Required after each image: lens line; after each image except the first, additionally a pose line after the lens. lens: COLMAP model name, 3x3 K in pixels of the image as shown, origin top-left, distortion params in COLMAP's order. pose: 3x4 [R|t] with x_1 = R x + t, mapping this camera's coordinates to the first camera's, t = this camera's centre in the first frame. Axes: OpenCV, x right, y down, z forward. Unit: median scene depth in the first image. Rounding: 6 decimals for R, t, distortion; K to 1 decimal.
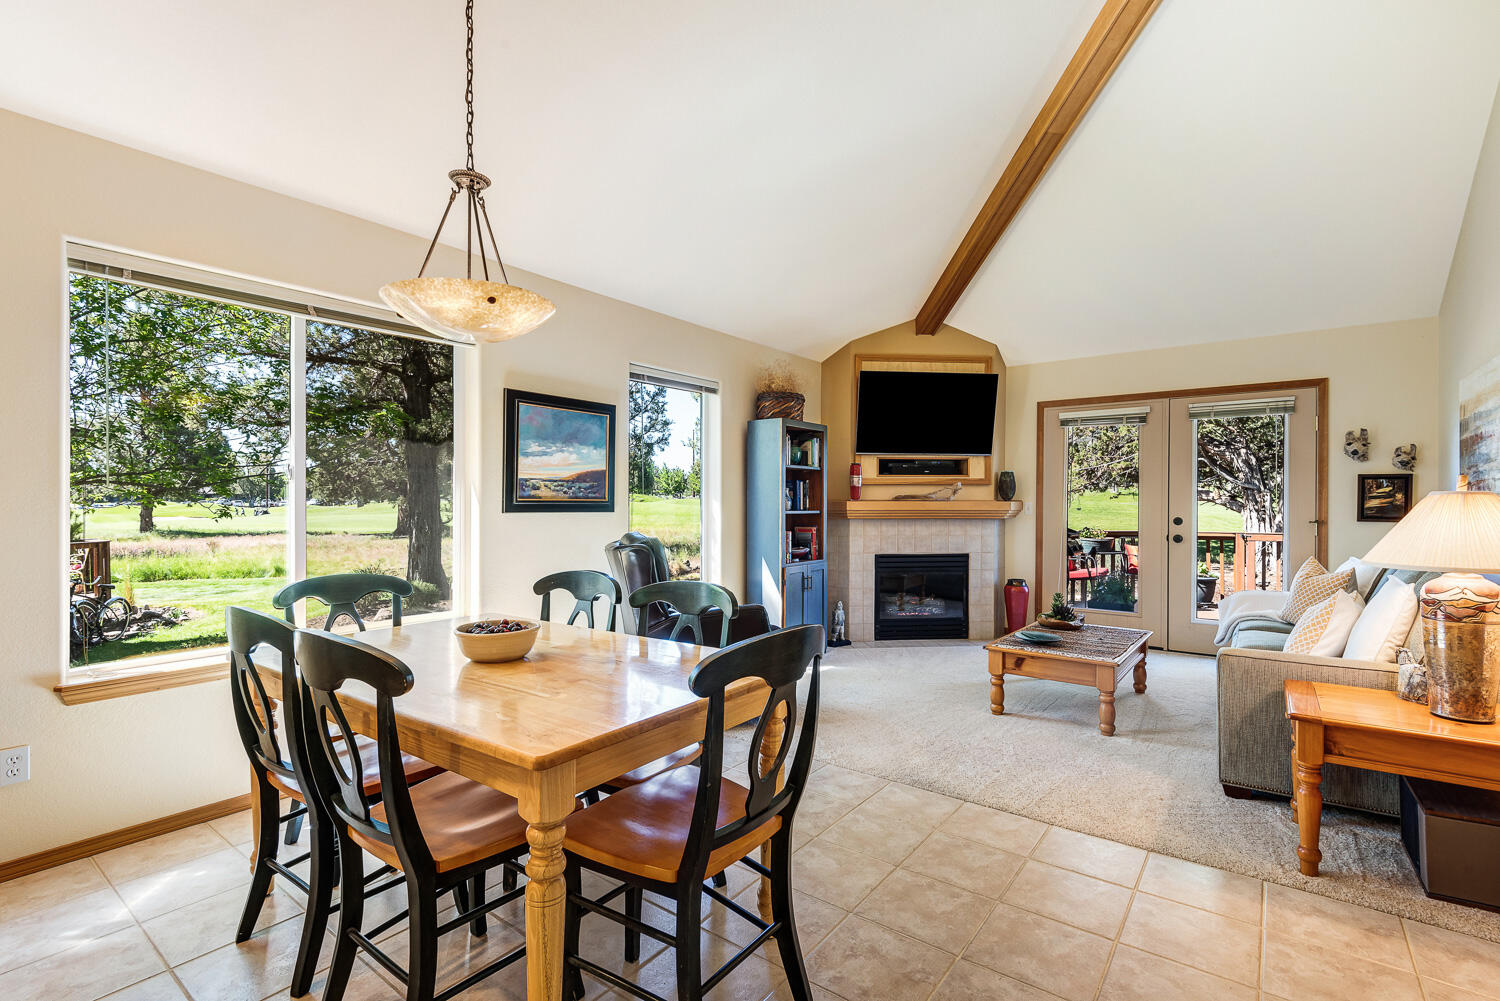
lens RADIAL K [[689.5, 0, 741.8], [0, 689.5, 512.5], [0, 0, 1]] dist [0.014584, -0.004403]
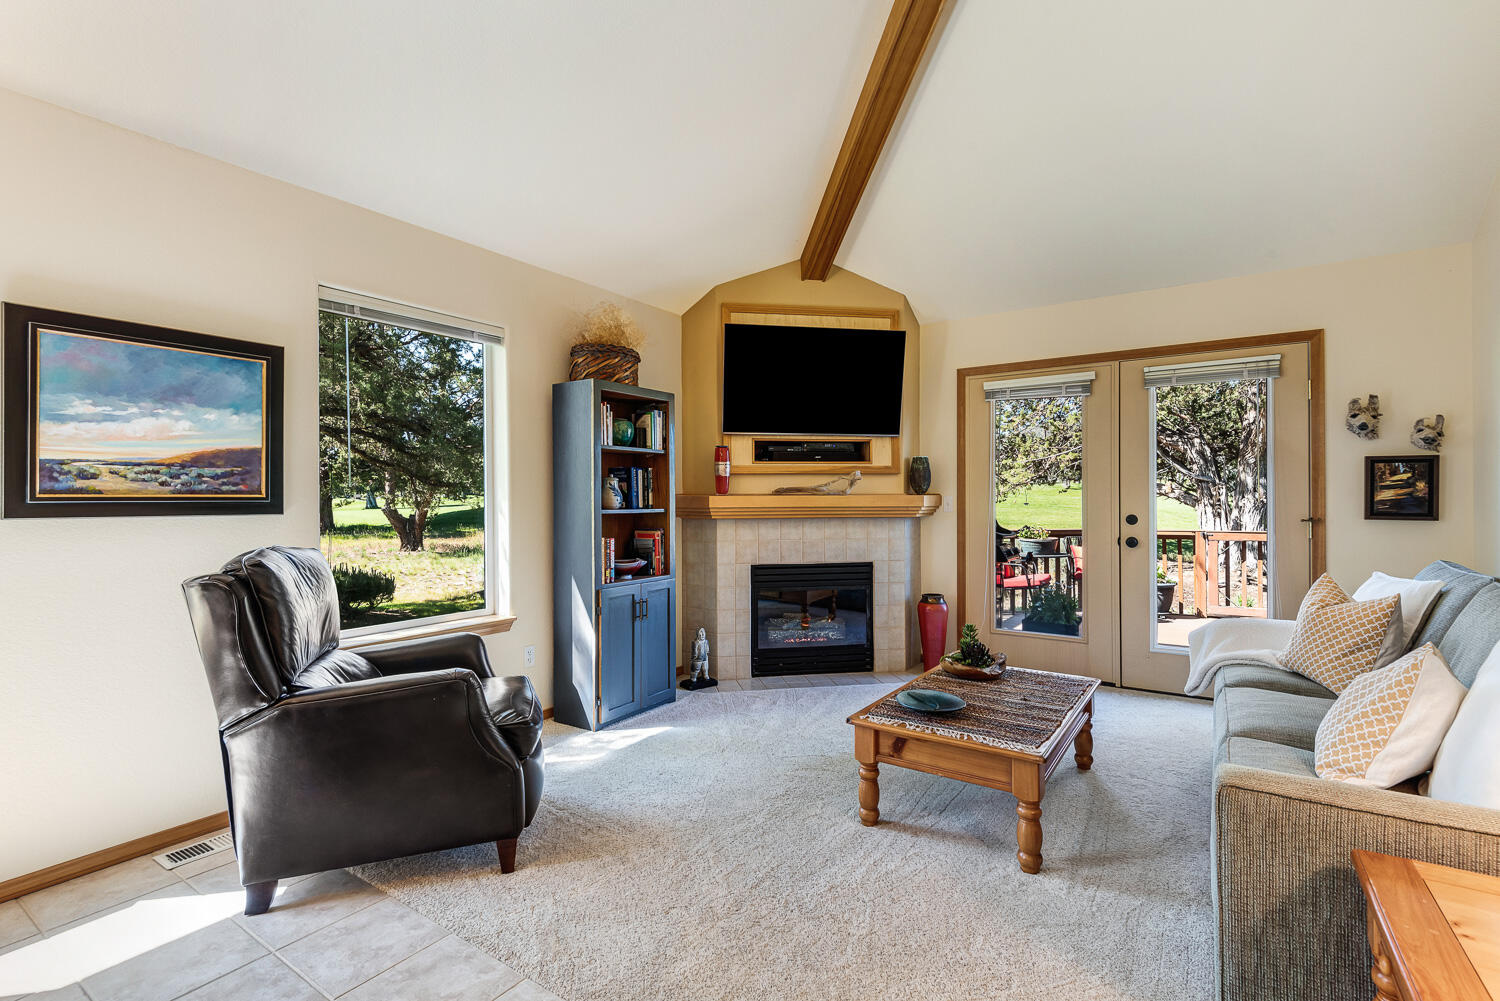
lens RADIAL K [[689.5, 0, 744.5], [0, 689.5, 501.3], [0, 0, 1]] dist [0.014584, -0.004403]
pose [[0.998426, -0.005152, 0.055849, 0.155834], [0.005741, 0.999930, -0.010393, -0.002599], [-0.055791, 0.010697, 0.998385, 0.254799]]
